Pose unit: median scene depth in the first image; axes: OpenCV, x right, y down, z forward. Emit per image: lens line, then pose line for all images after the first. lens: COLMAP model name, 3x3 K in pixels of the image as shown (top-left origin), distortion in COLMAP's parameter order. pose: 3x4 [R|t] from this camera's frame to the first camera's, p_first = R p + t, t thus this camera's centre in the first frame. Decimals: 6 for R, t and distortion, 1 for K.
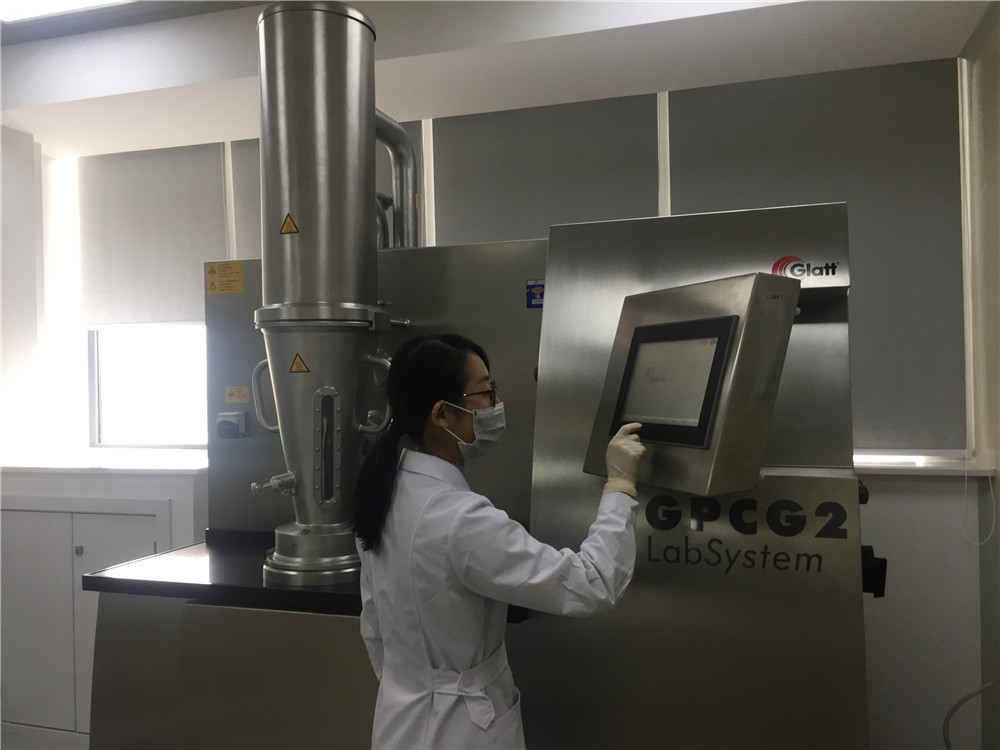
lens RADIAL K [[861.8, 0, 500.0], [0, 861.8, 375.0], [0, 0, 1]] dist [0.062555, -0.000874]
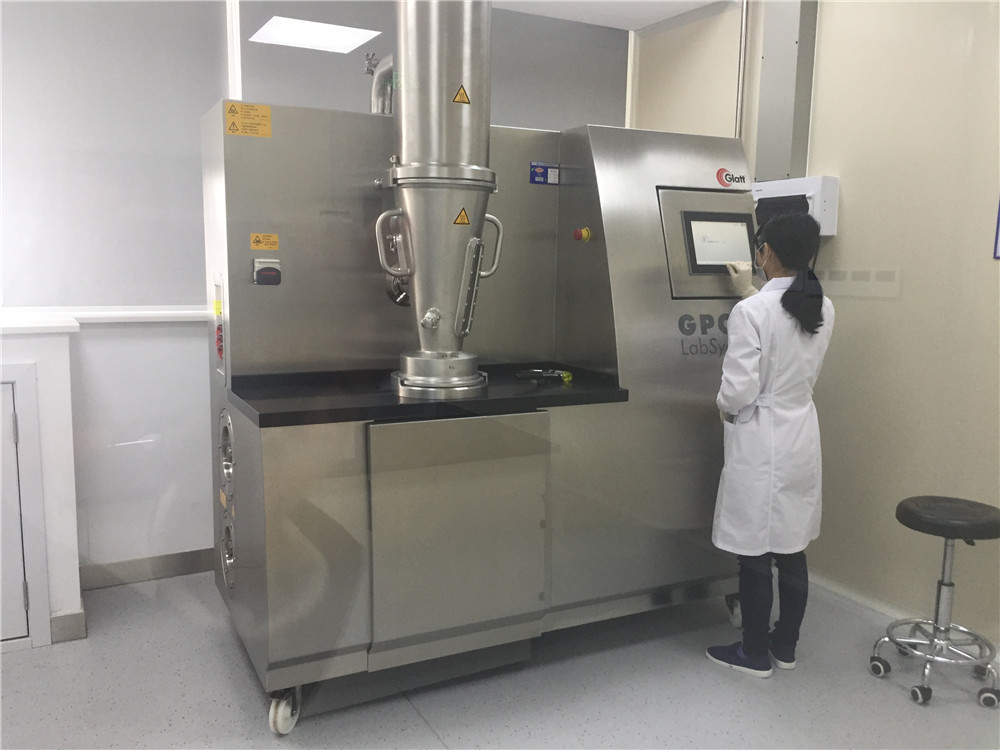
lens RADIAL K [[861.8, 0, 500.0], [0, 861.8, 375.0], [0, 0, 1]] dist [0.062555, -0.000874]
pose [[0.714398, -0.065115, 0.696703, -1.016326], [-0.034924, 0.991102, 0.128441, 0.048231], [-0.698867, -0.116090, 0.705767, 0.077790]]
